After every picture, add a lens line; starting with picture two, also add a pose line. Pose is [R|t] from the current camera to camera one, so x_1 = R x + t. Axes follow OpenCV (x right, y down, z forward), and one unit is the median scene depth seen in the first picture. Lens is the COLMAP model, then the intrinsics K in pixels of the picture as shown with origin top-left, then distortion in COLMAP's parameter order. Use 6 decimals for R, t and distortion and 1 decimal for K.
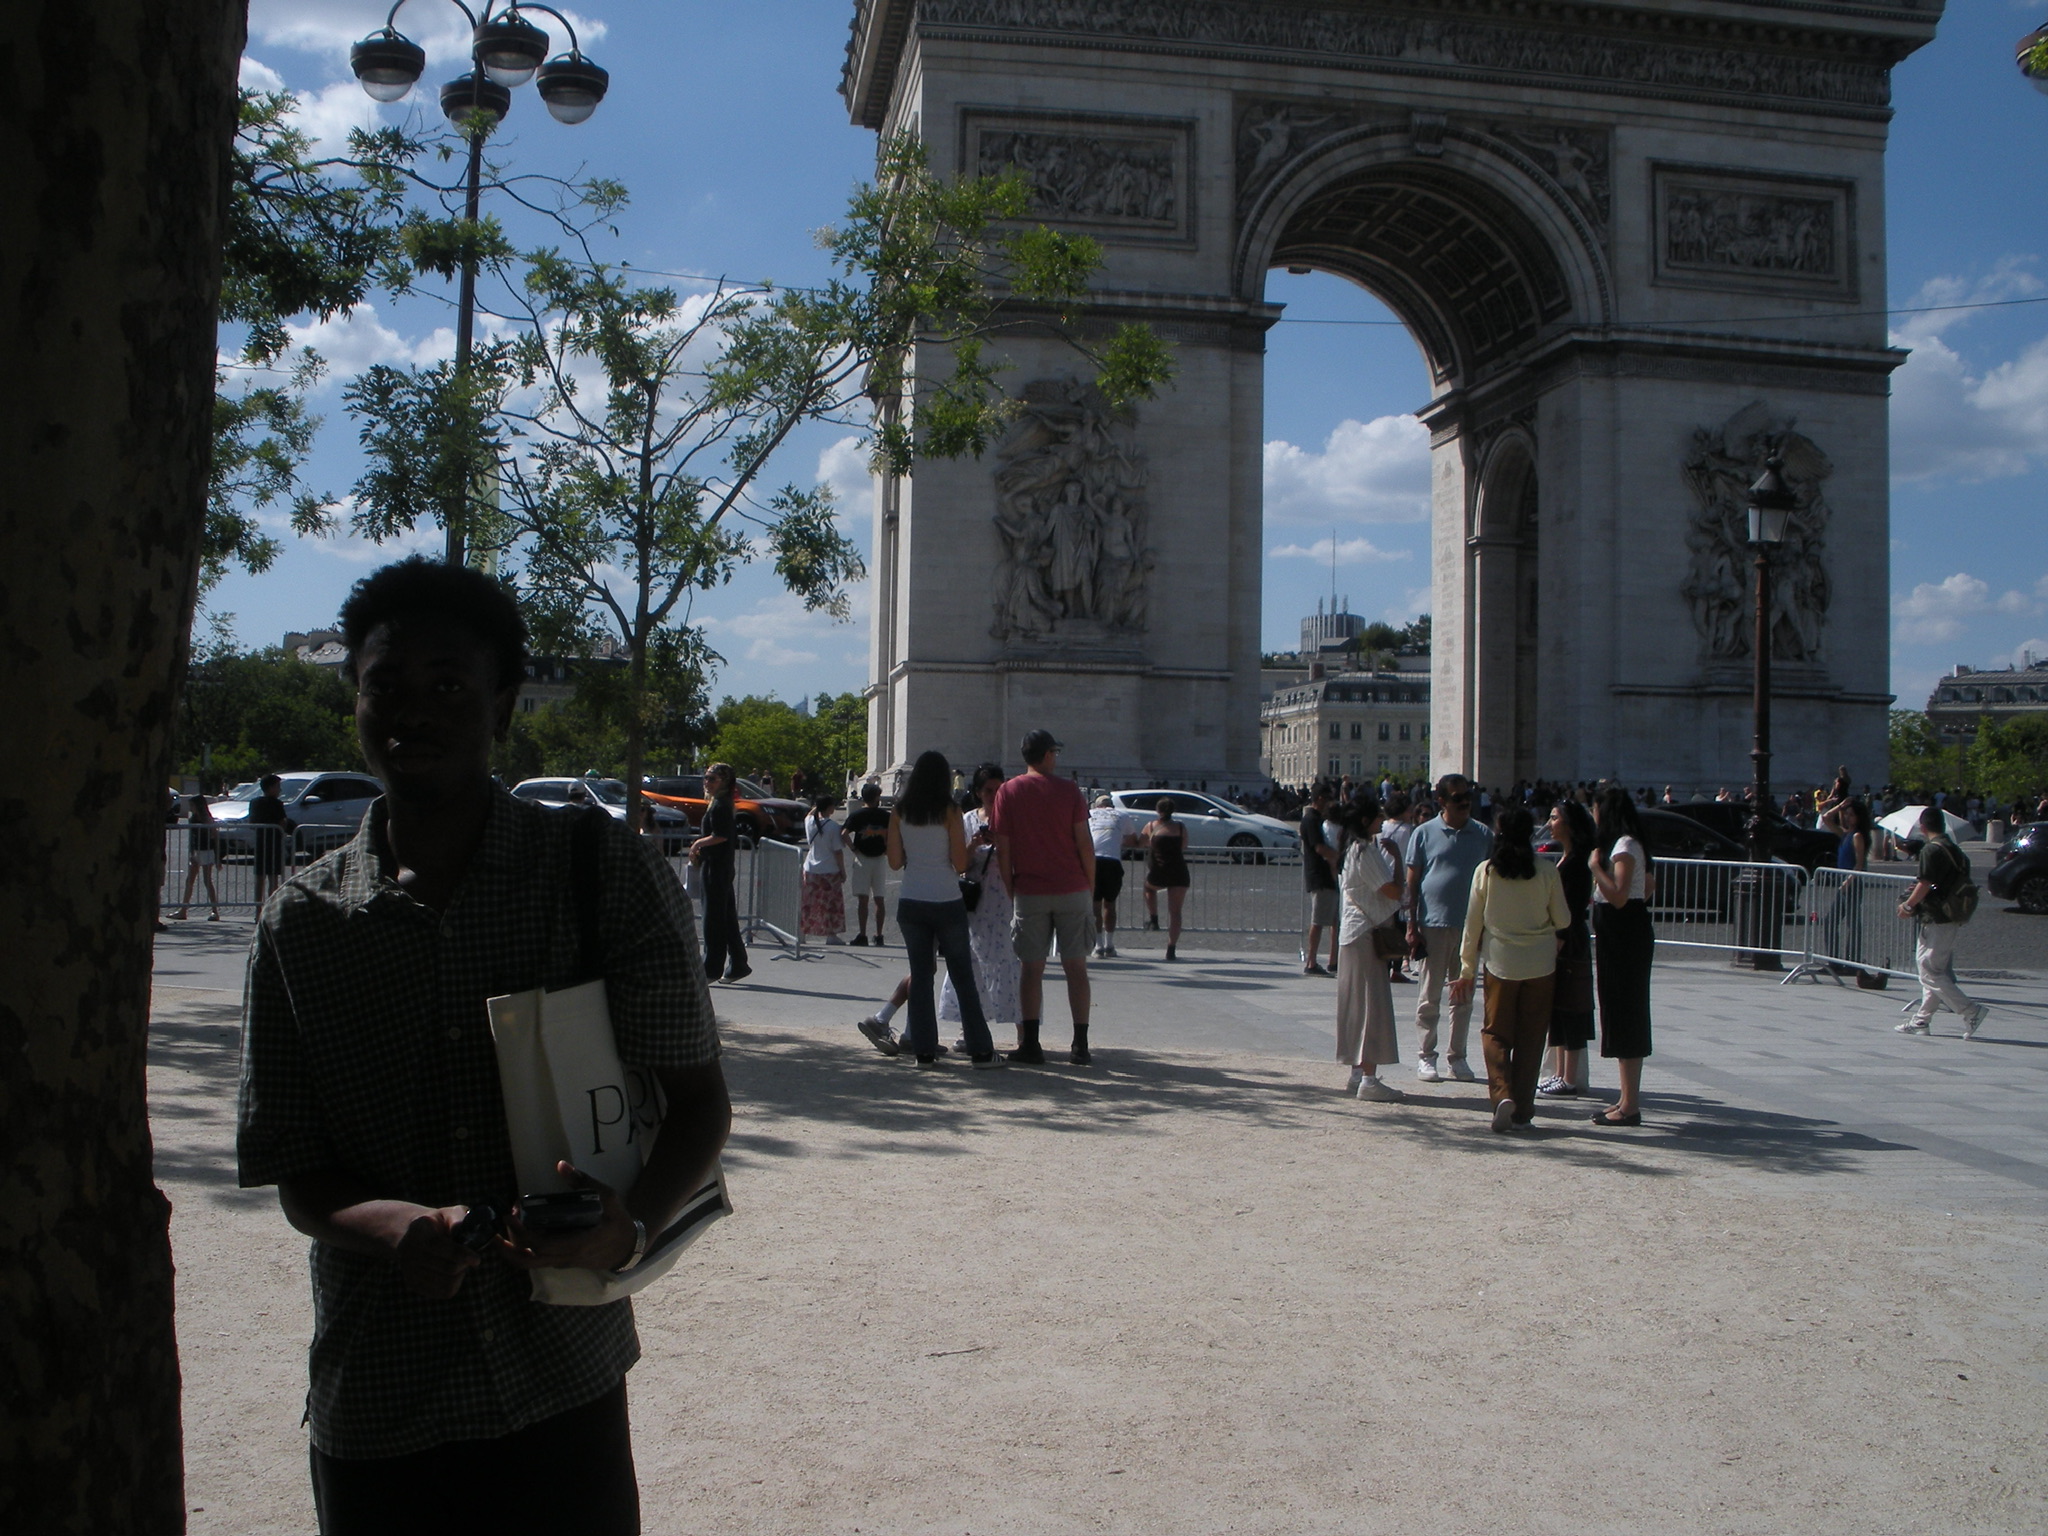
lens RADIAL K [[2223.5, 0, 965.7], [0, 2223.5, 757.3], [0, 0, 1]] dist [-0.316239, 0.379431]
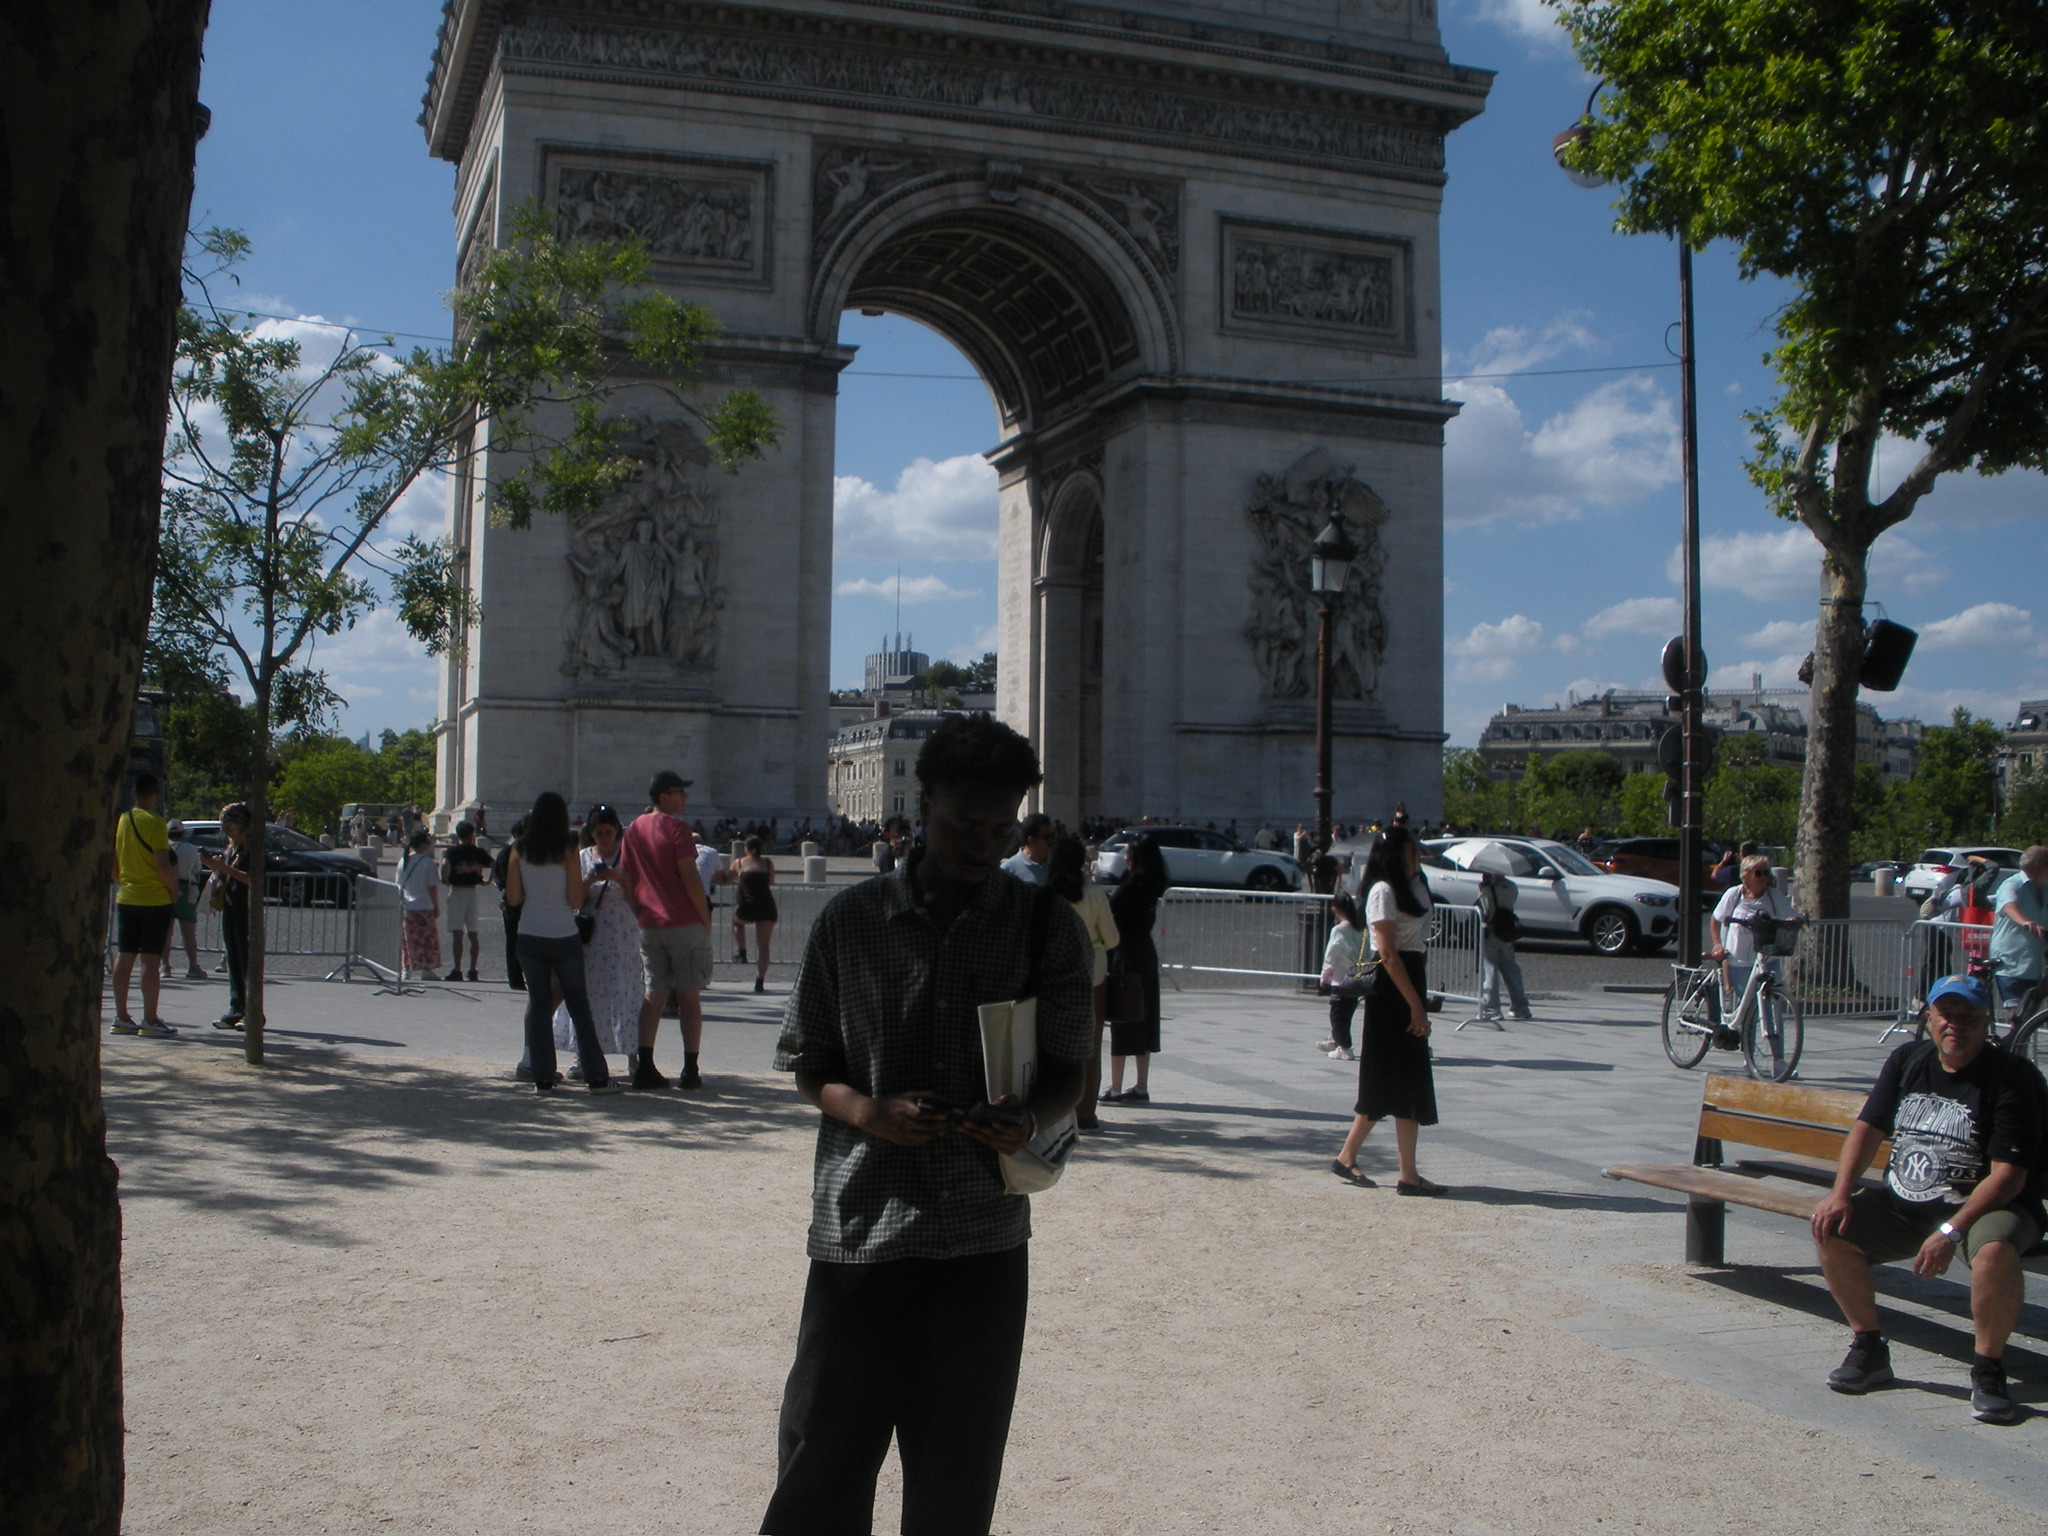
lens RADIAL K [[2223.5, 0, 965.7], [0, 2223.5, 757.3], [0, 0, 1]] dist [-0.316239, 0.379431]
pose [[0.980826, 0.002216, 0.194871, -0.003101], [0.001004, 0.999865, -0.016424, -0.000200], [-0.194881, 0.016305, 0.980691, -0.007189]]
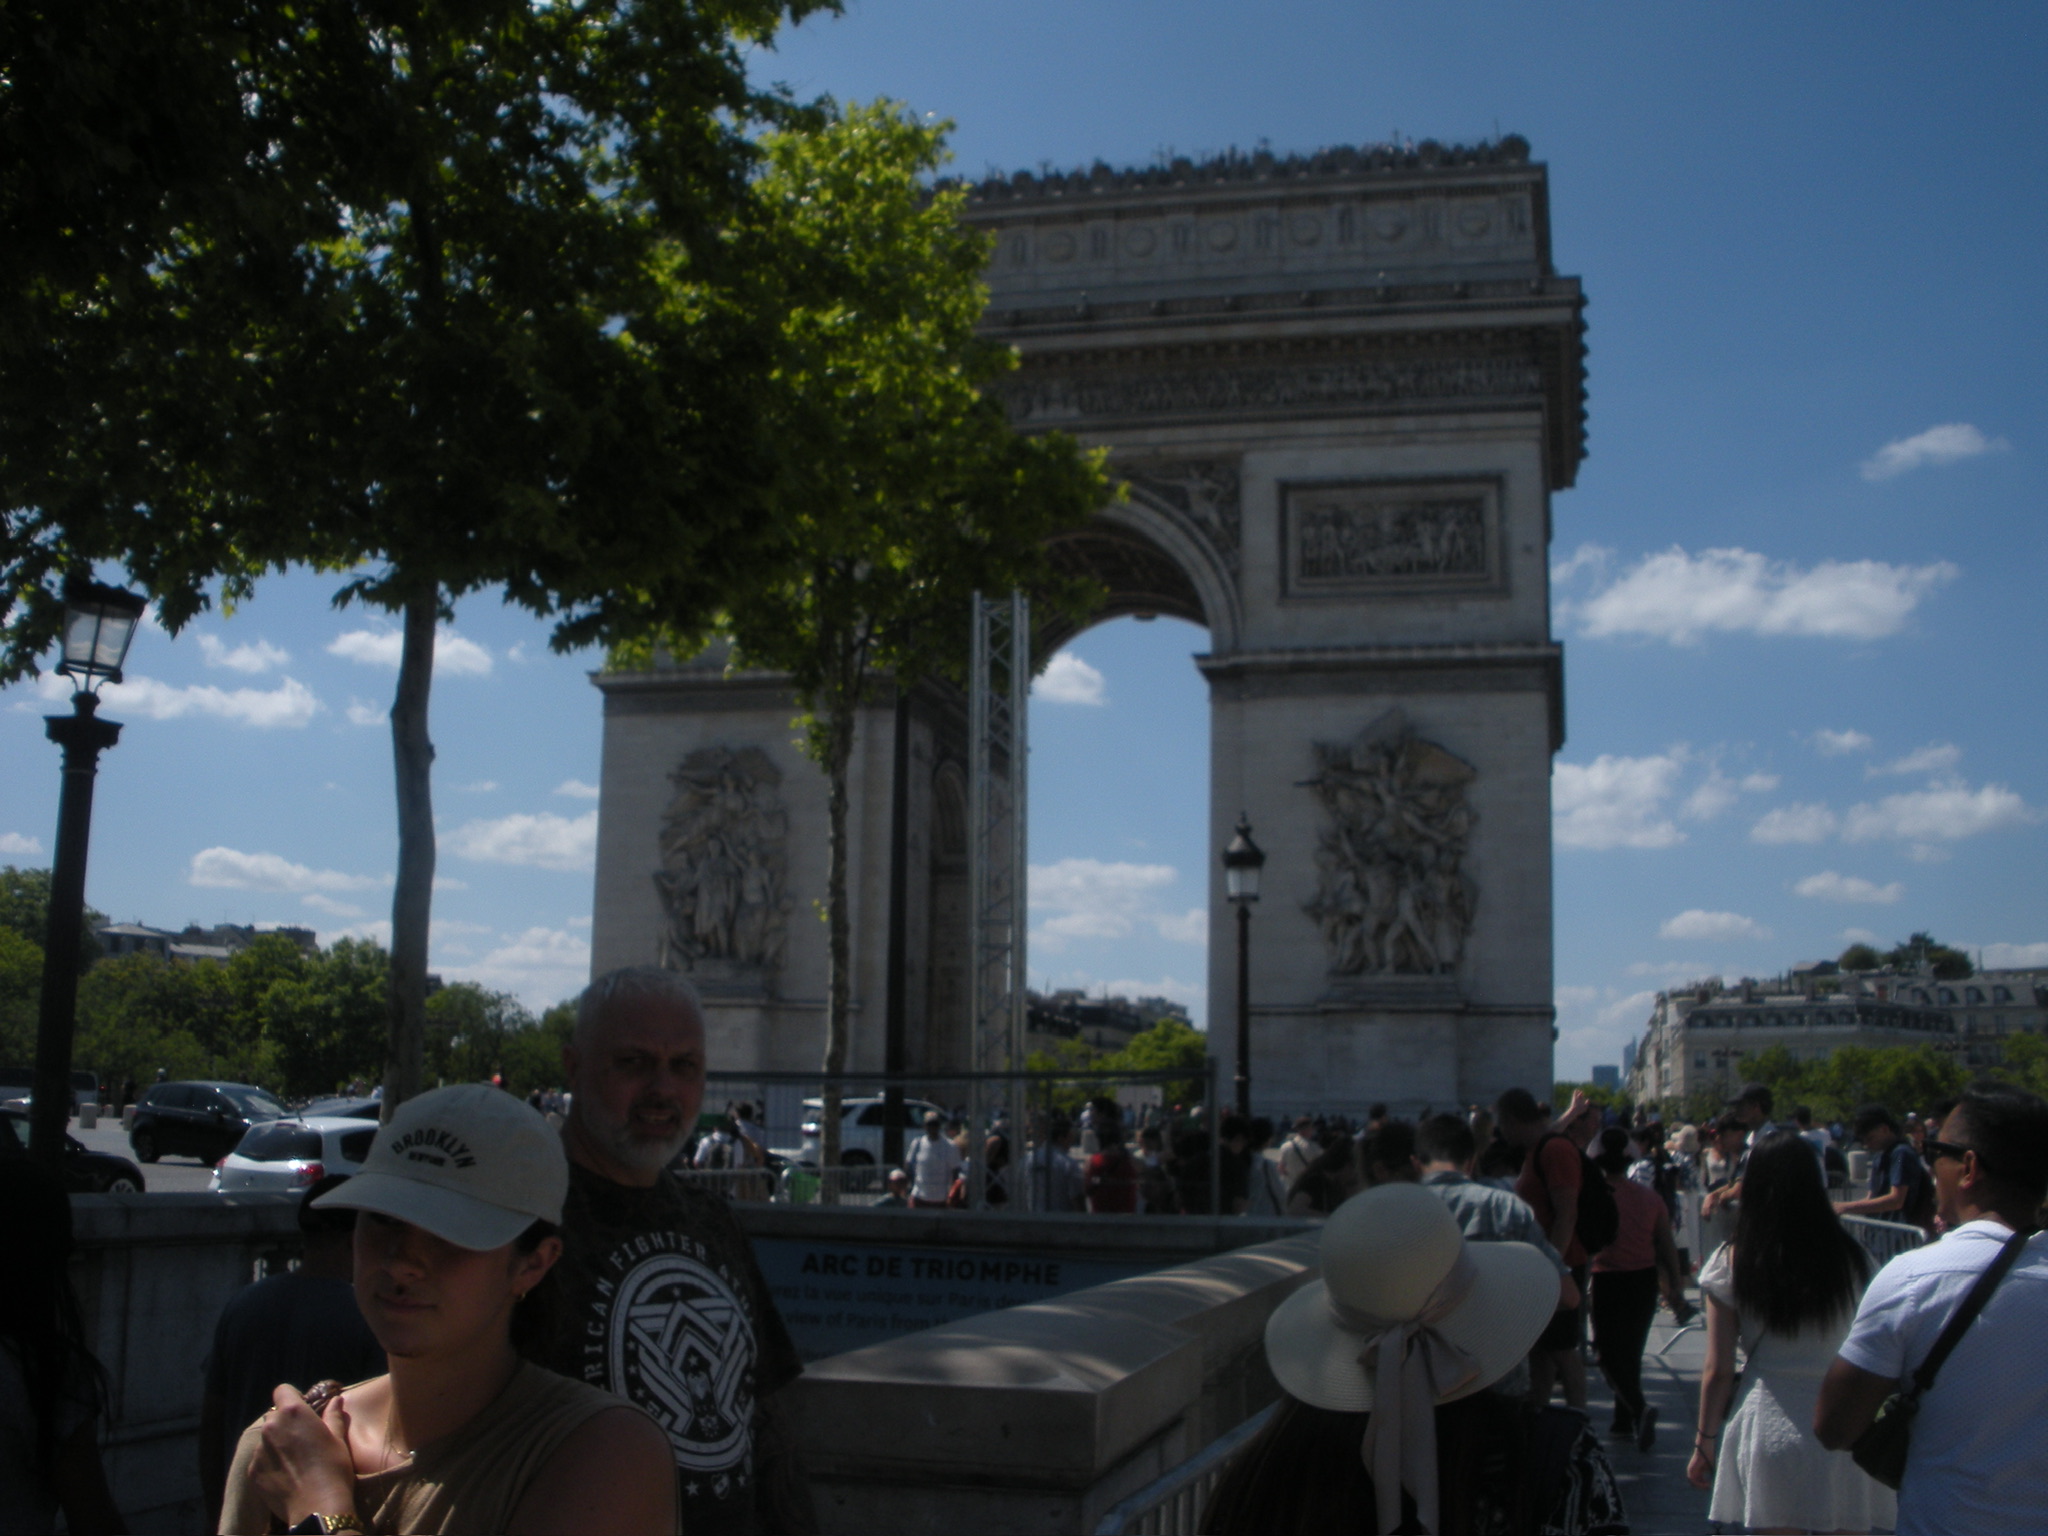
lens RADIAL K [[2211.7, 0, 962.4], [0, 2211.7, 761.5], [0, 0, 1]] dist [-0.322738, 0.367052]
pose [[0.924458, -0.061120, -0.376354, 0.586432], [0.003136, 0.988254, -0.152790, 0.009696], [0.381271, 0.140068, 0.913791, 0.008883]]
